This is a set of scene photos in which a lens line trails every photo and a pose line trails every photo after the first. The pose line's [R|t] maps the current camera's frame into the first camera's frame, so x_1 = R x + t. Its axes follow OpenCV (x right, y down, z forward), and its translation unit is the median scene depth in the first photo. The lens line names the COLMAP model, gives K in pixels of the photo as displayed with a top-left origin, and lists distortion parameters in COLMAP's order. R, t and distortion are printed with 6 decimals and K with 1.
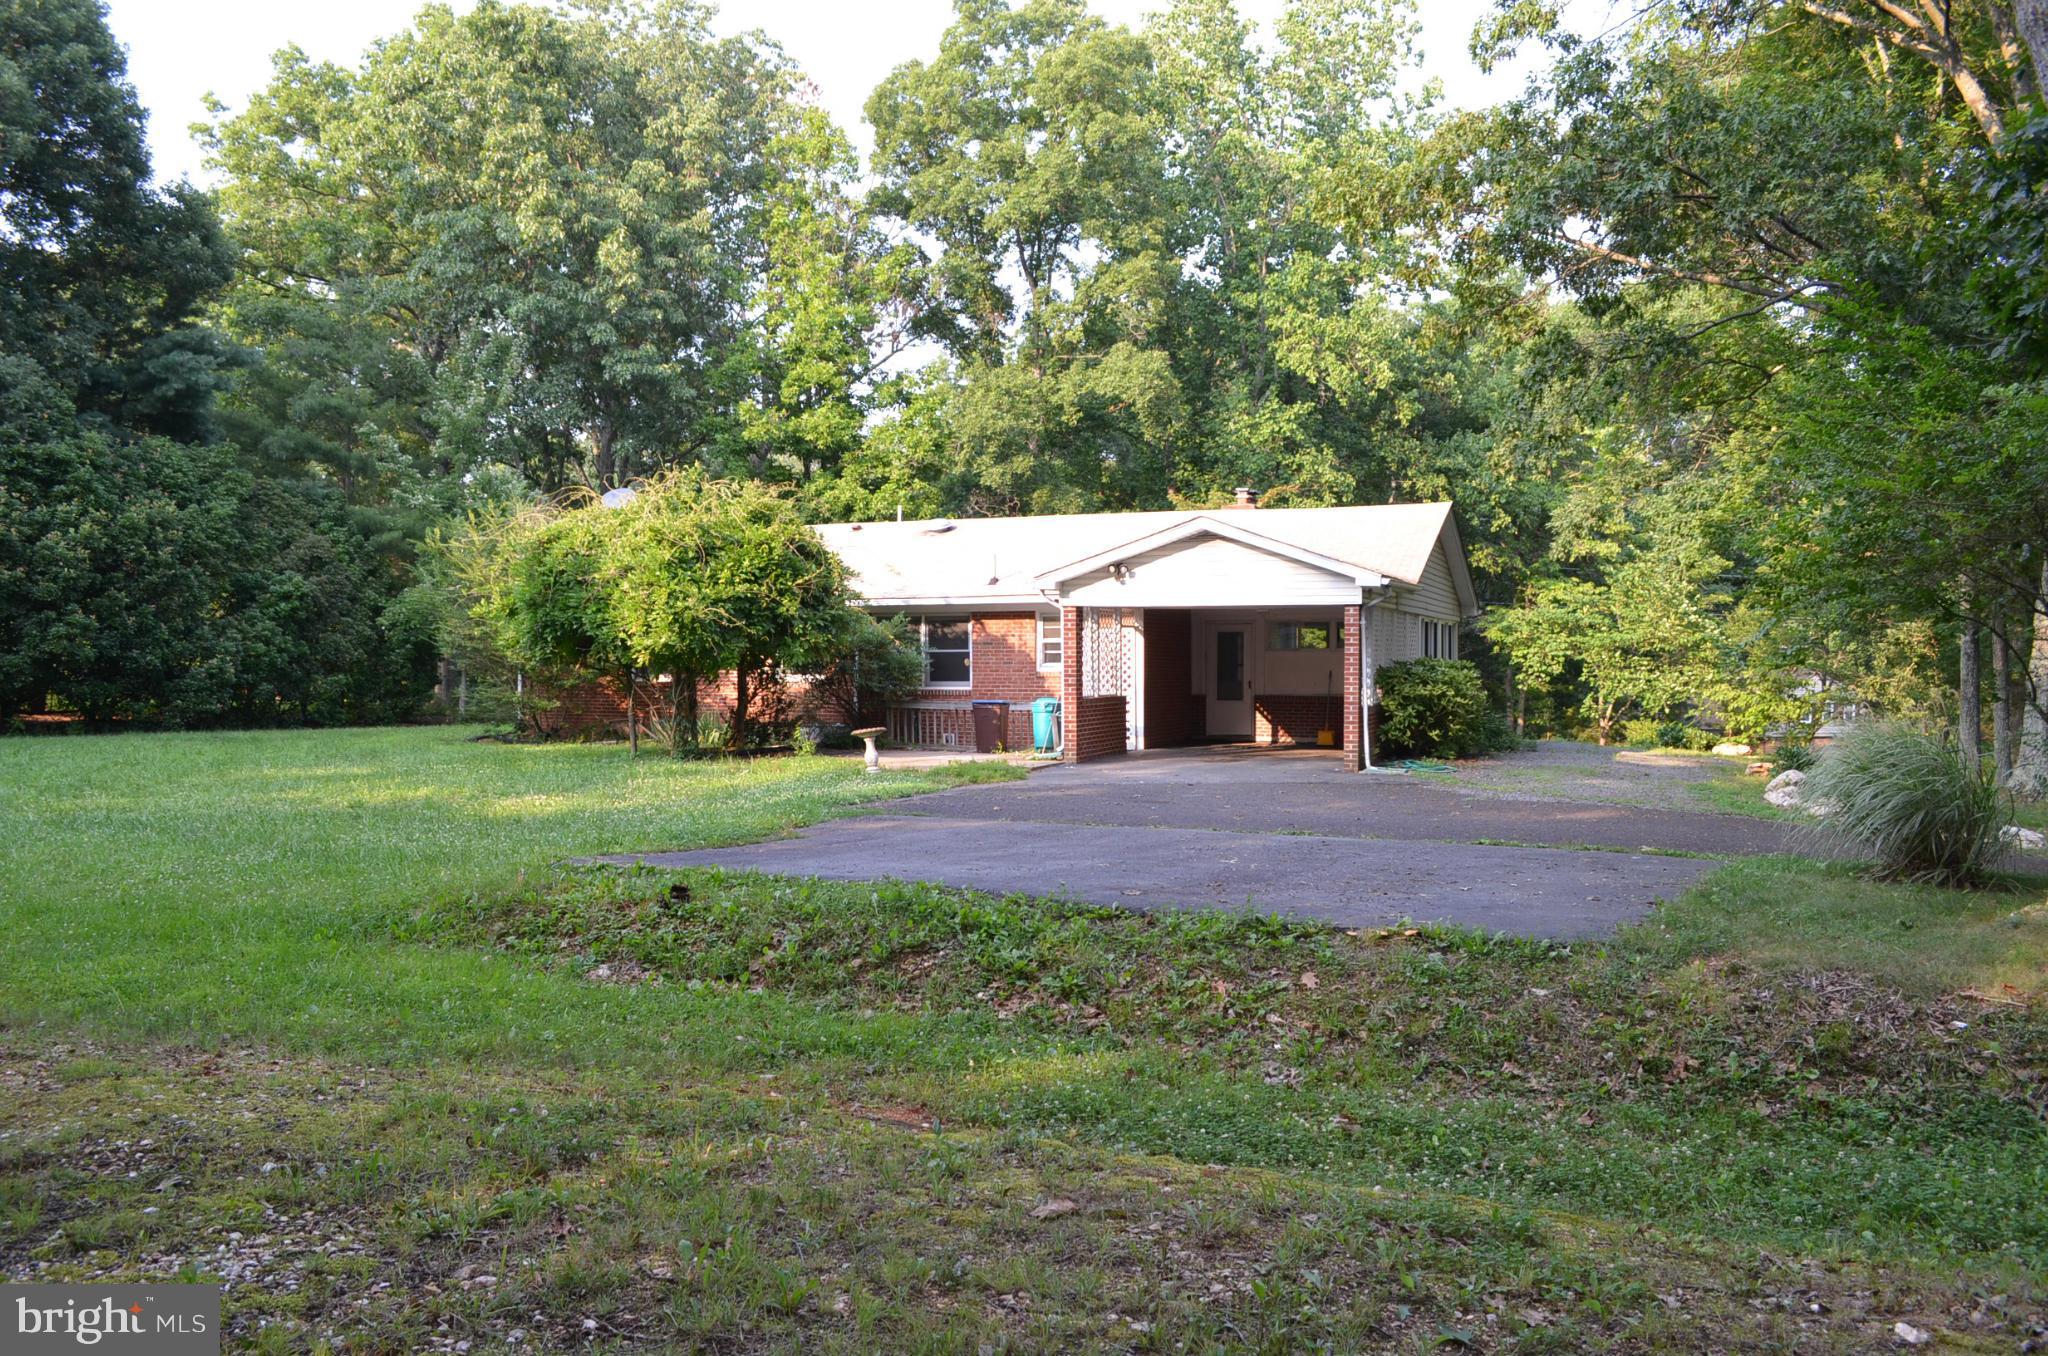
lens RADIAL K [[1616.0, 0, 1025.7], [0, 1616.0, 670.2], [0, 0, 1]] dist [-0.075026, 0.006461]
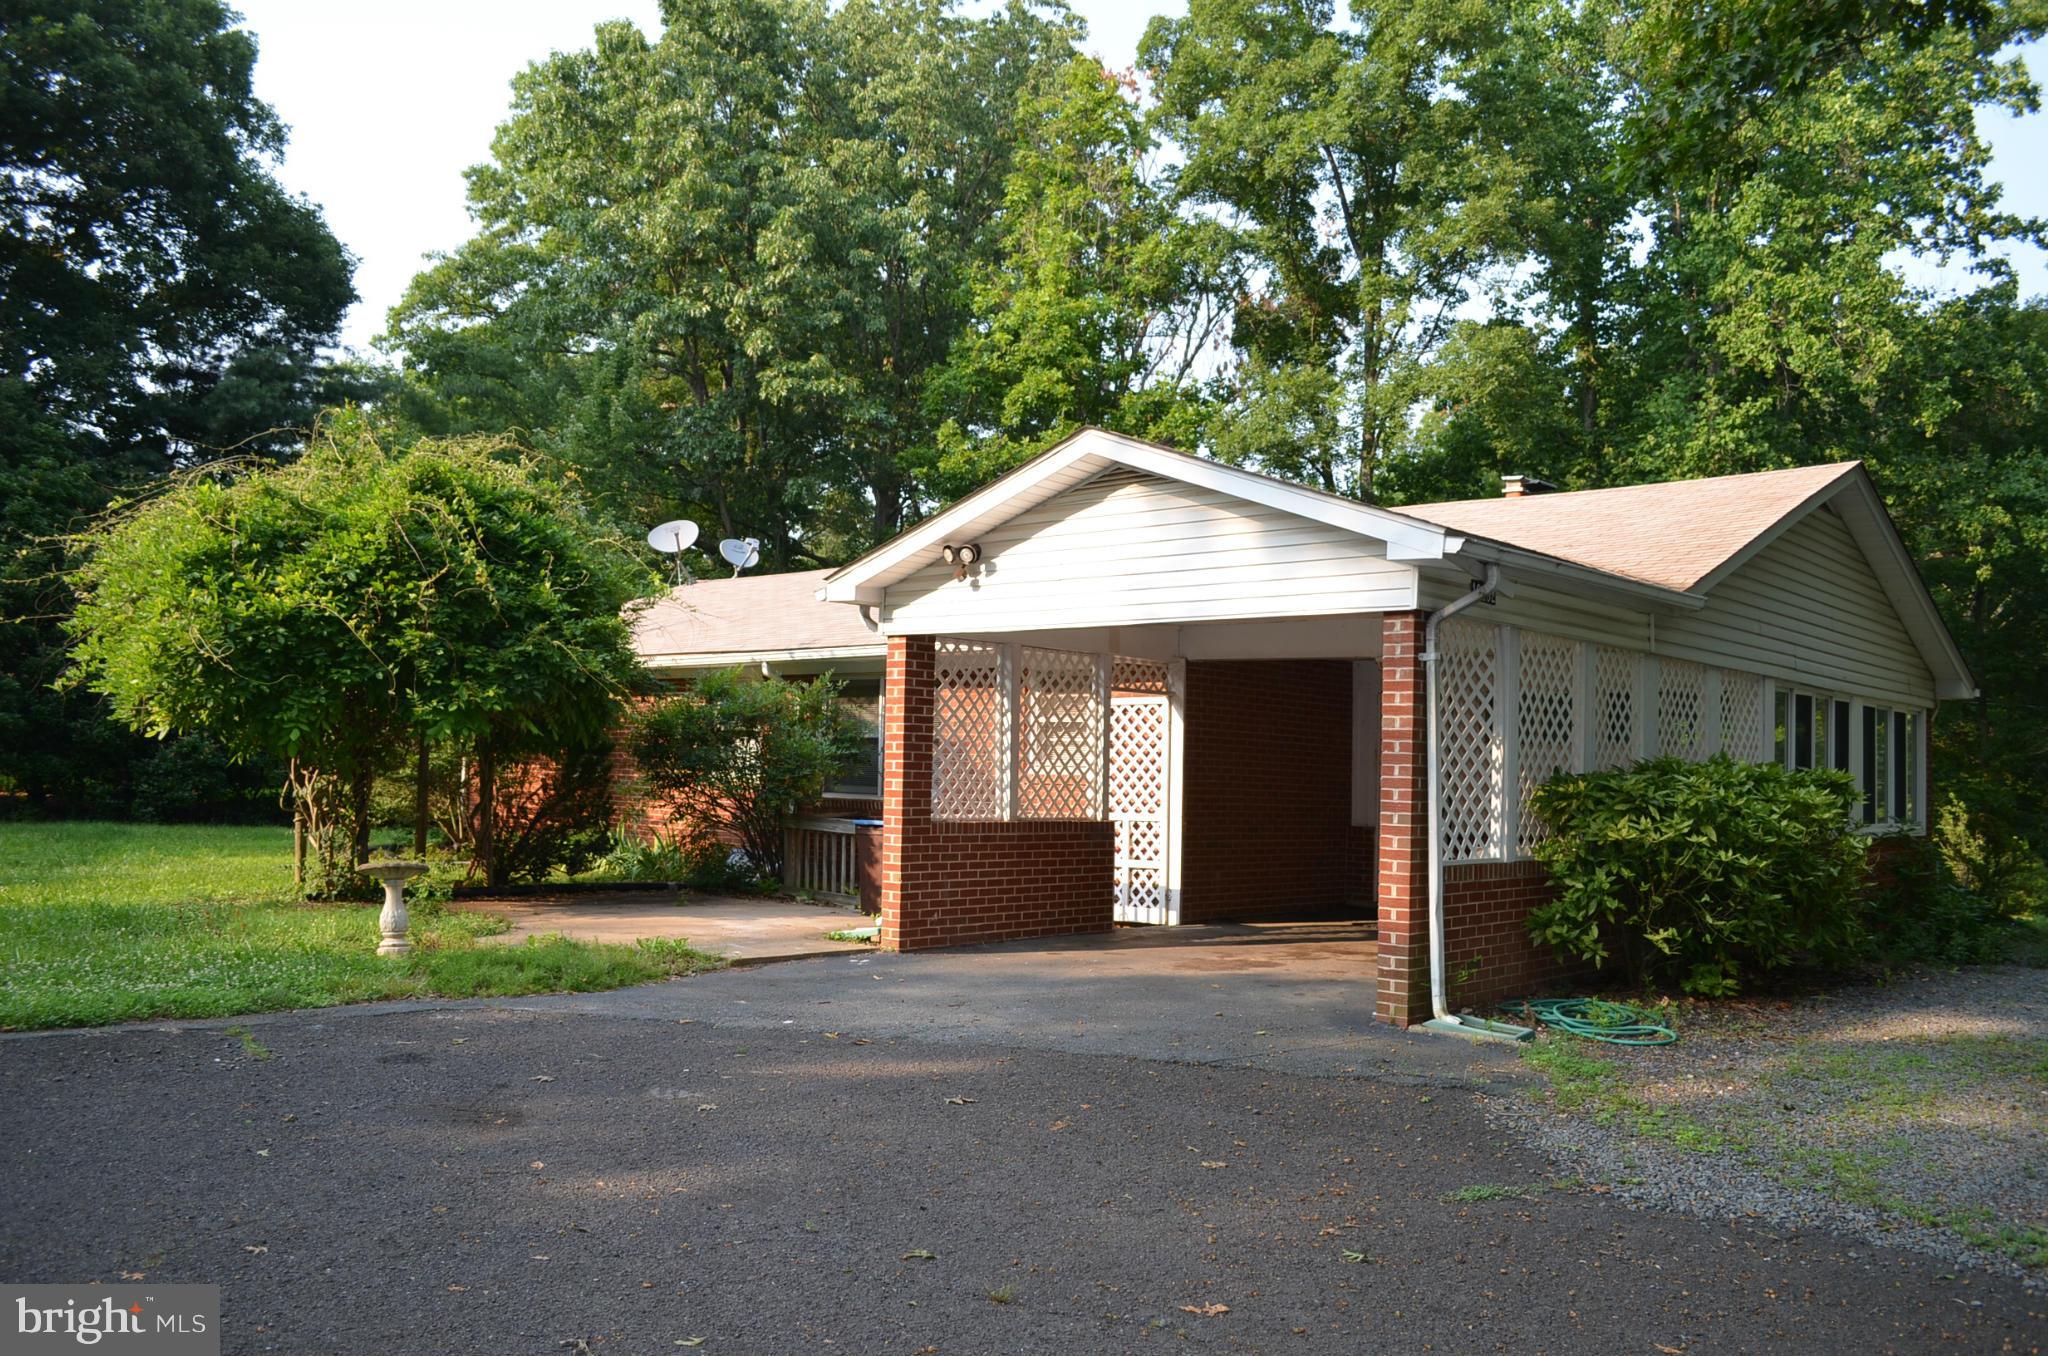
lens RADIAL K [[1616.0, 0, 1023.8], [0, 1616.0, 687.0], [0, 0, 1]] dist [-0.075026, 0.006461]
pose [[0.933604, 0.006770, -0.358242, 0.134044], [-0.030683, 0.997659, -0.061107, 0.003197], [0.356990, 0.068042, 0.931627, 0.303118]]
